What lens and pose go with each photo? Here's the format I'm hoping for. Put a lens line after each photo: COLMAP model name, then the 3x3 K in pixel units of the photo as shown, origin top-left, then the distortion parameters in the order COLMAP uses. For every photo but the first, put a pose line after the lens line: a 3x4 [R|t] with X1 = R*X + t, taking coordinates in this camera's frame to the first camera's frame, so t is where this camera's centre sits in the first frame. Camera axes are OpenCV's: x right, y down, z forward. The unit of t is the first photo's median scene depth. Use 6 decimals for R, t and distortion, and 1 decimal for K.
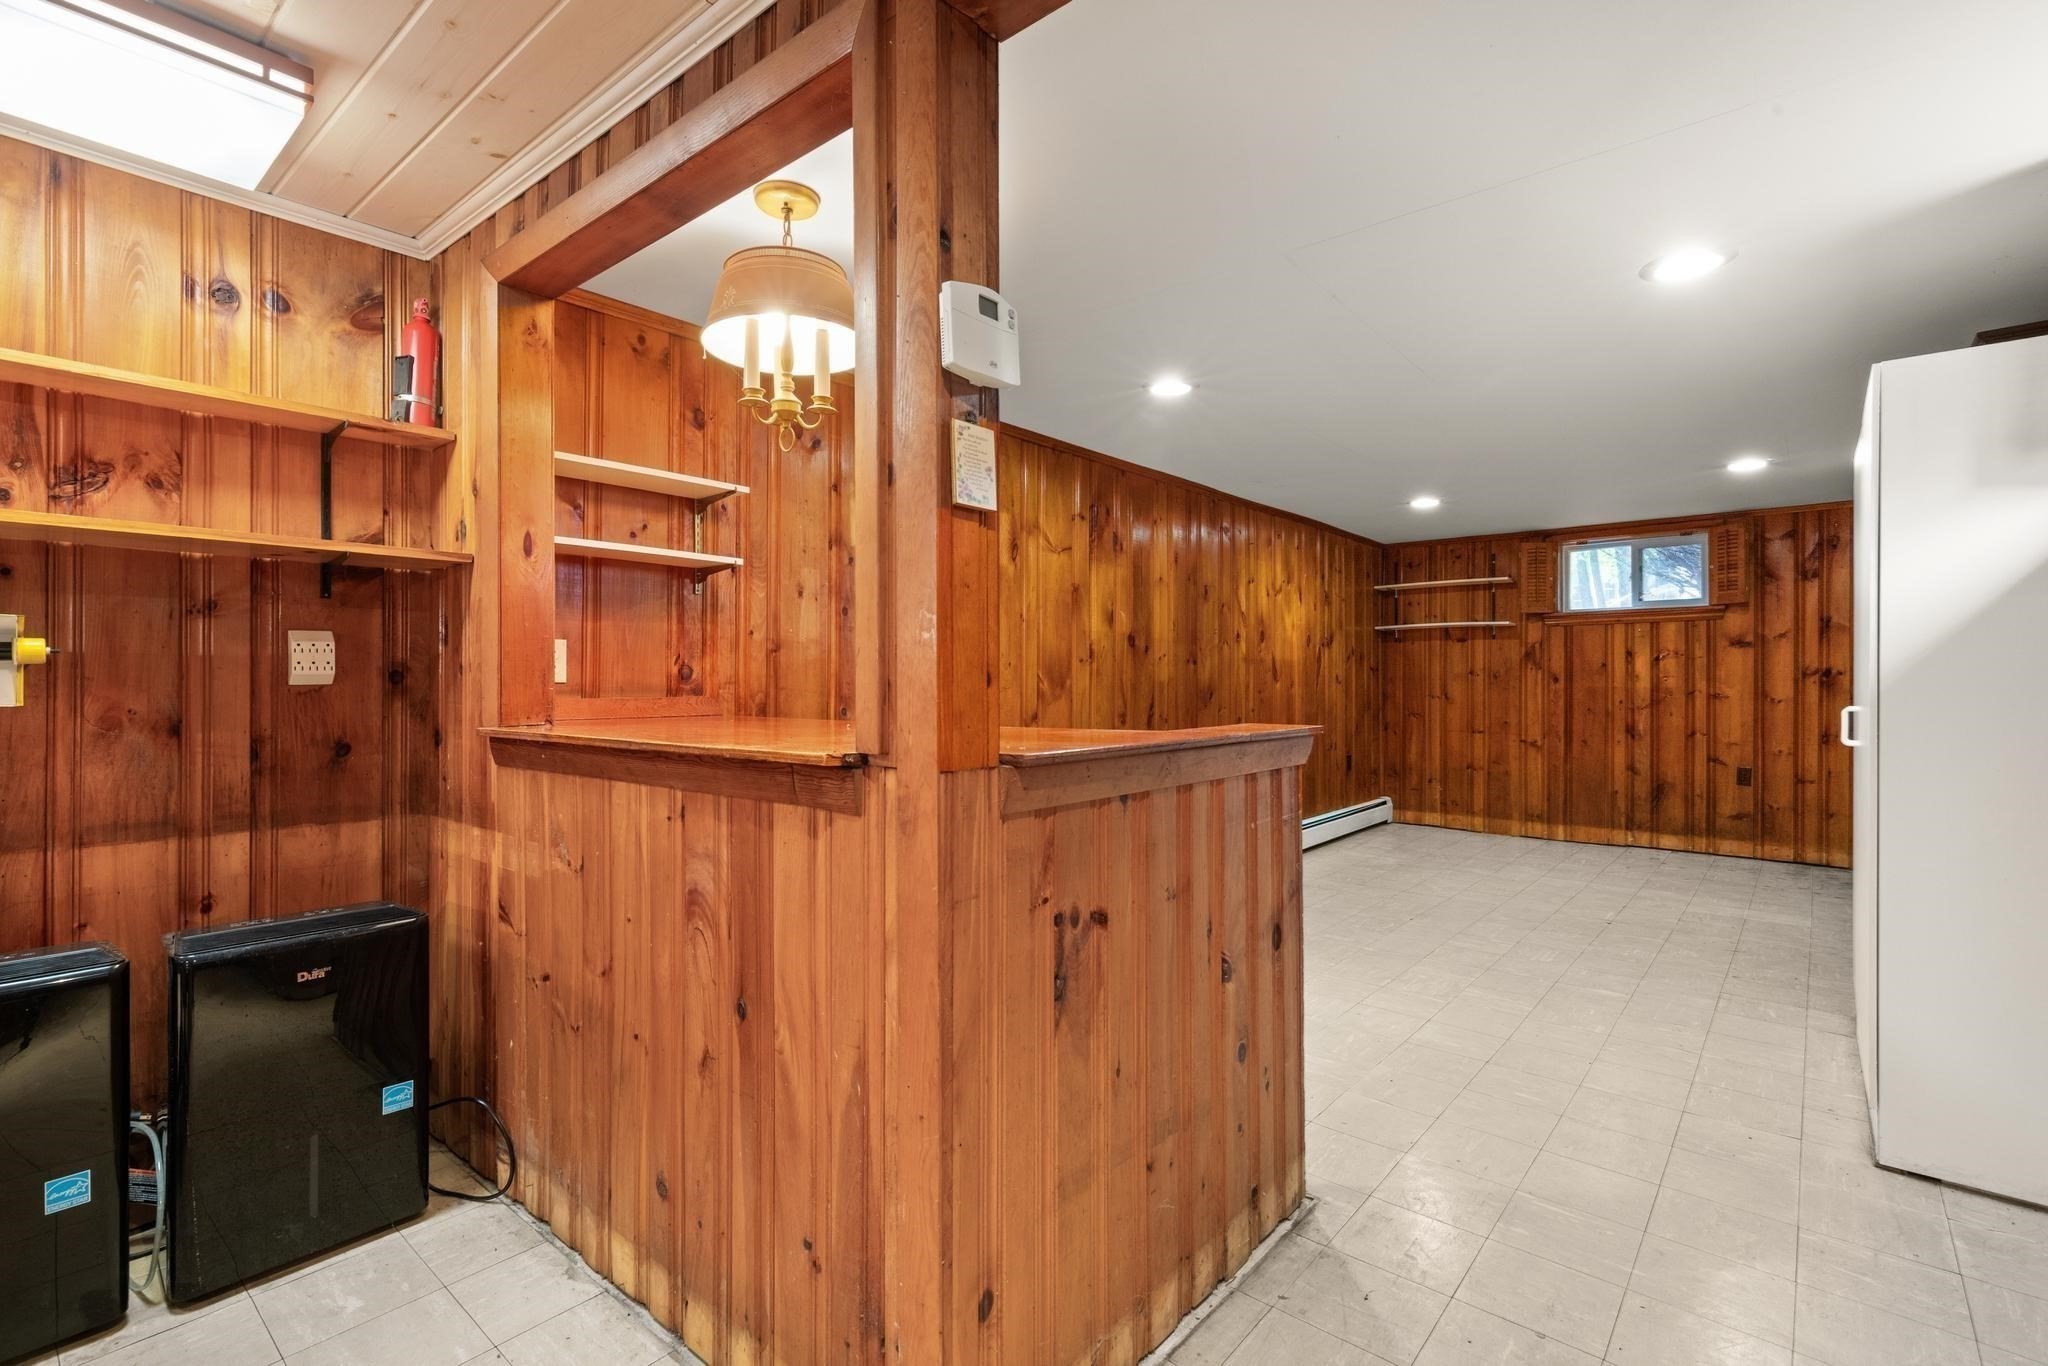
lens RADIAL K [[941.1, 0, 1018.2], [0, 941.1, 678.2], [0, 0, 1]] dist [0.006032, -0.000270]
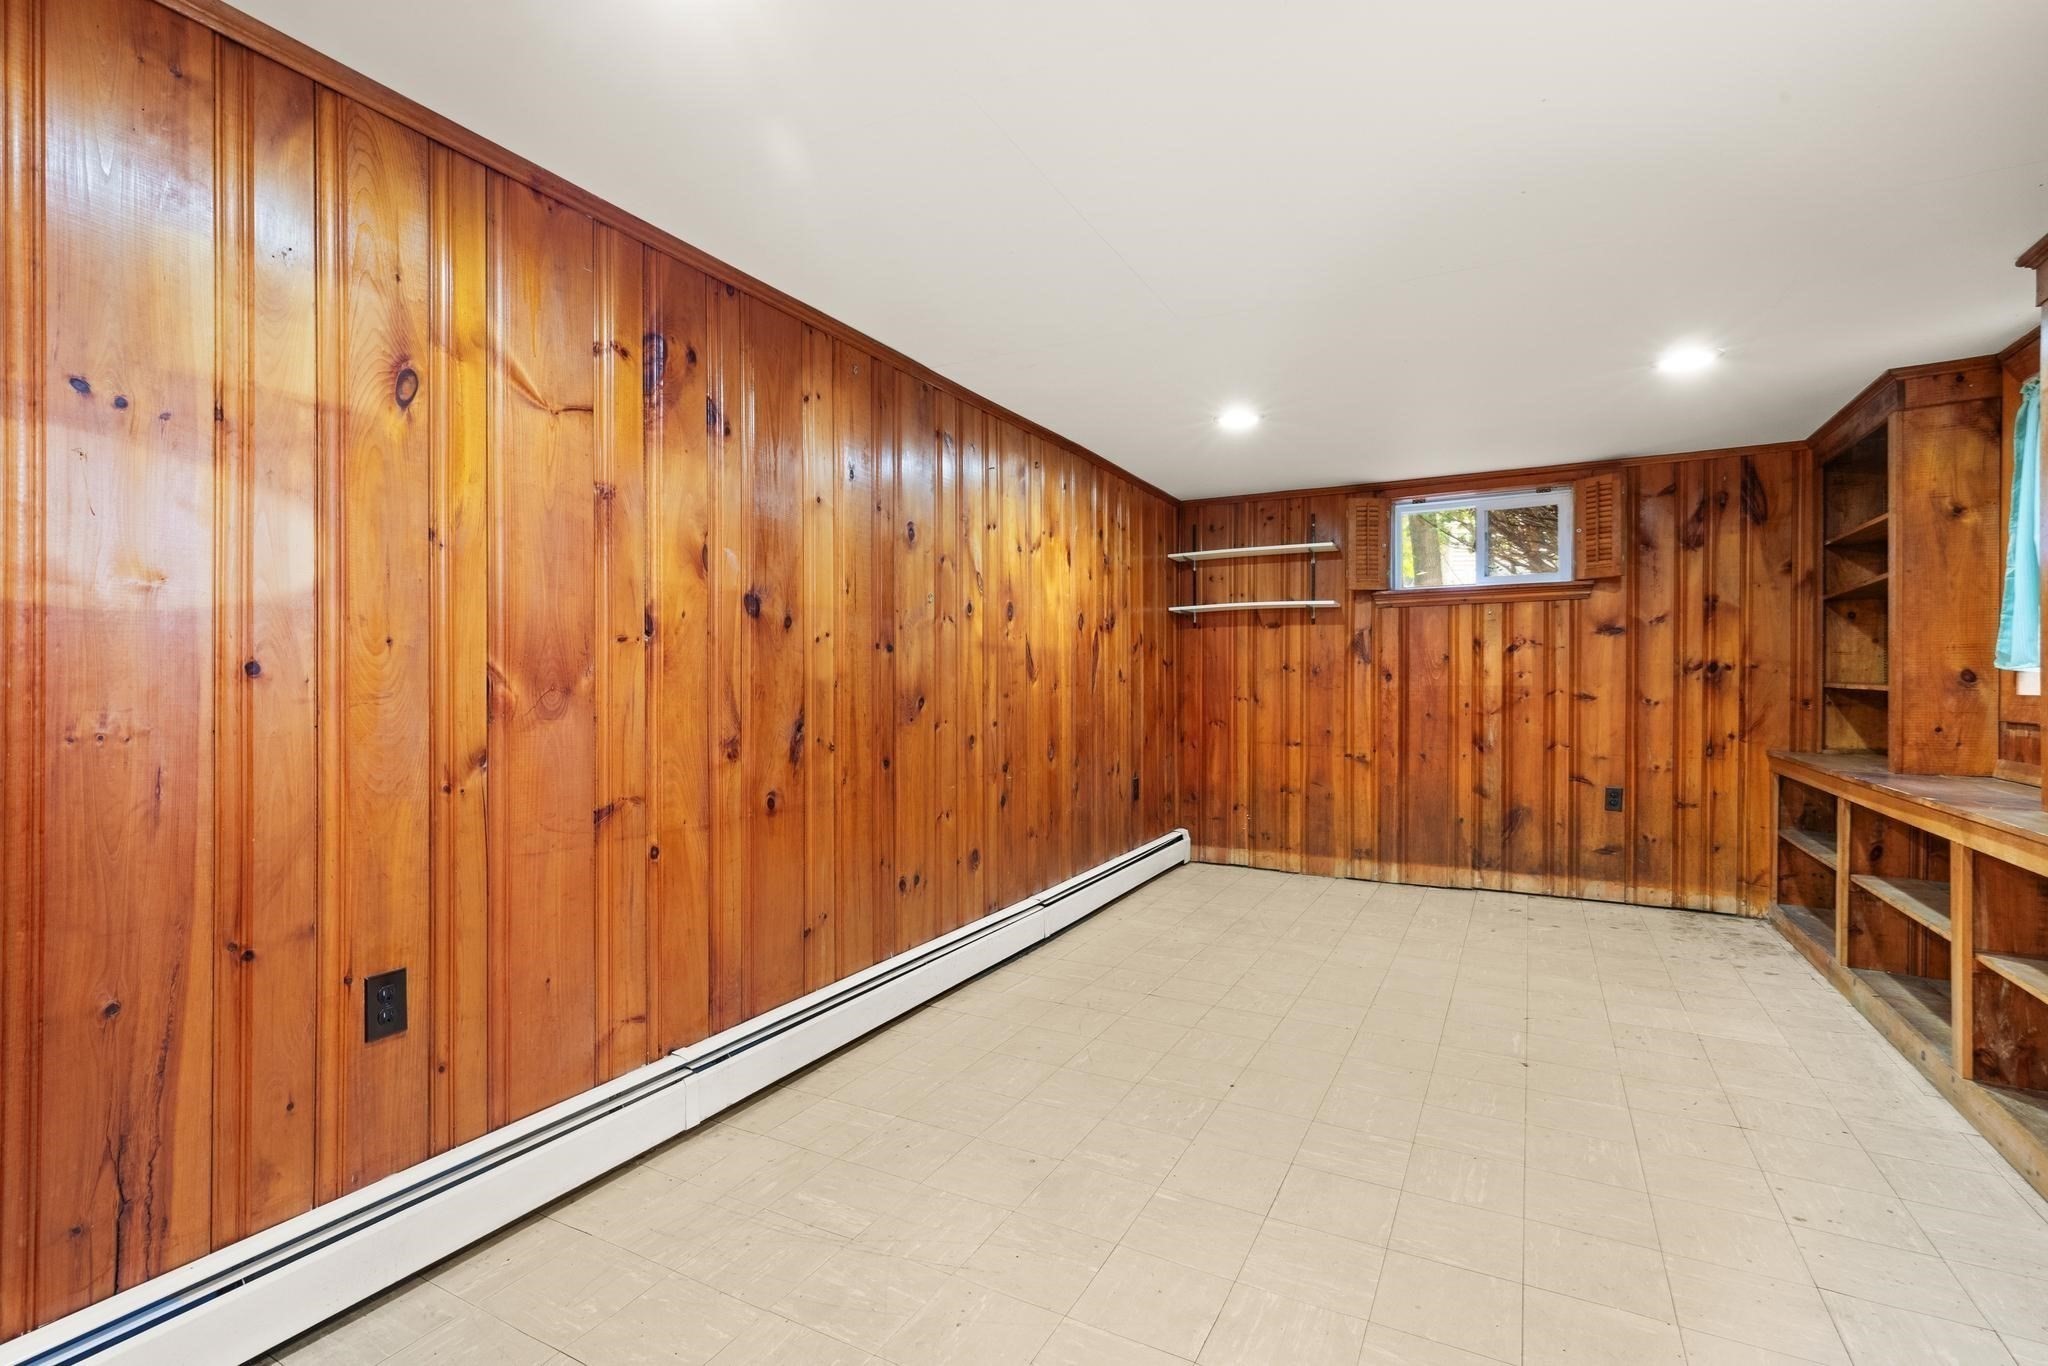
lens RADIAL K [[941.1, 0, 1026.2], [0, 941.1, 680.3], [0, 0, 1]] dist [0.006032, -0.000270]
pose [[0.976828, -0.002423, 0.214012, 0.126621], [0.001609, 0.999991, 0.003976, 0.001317], [-0.214020, -0.003540, 0.976823, 0.344210]]
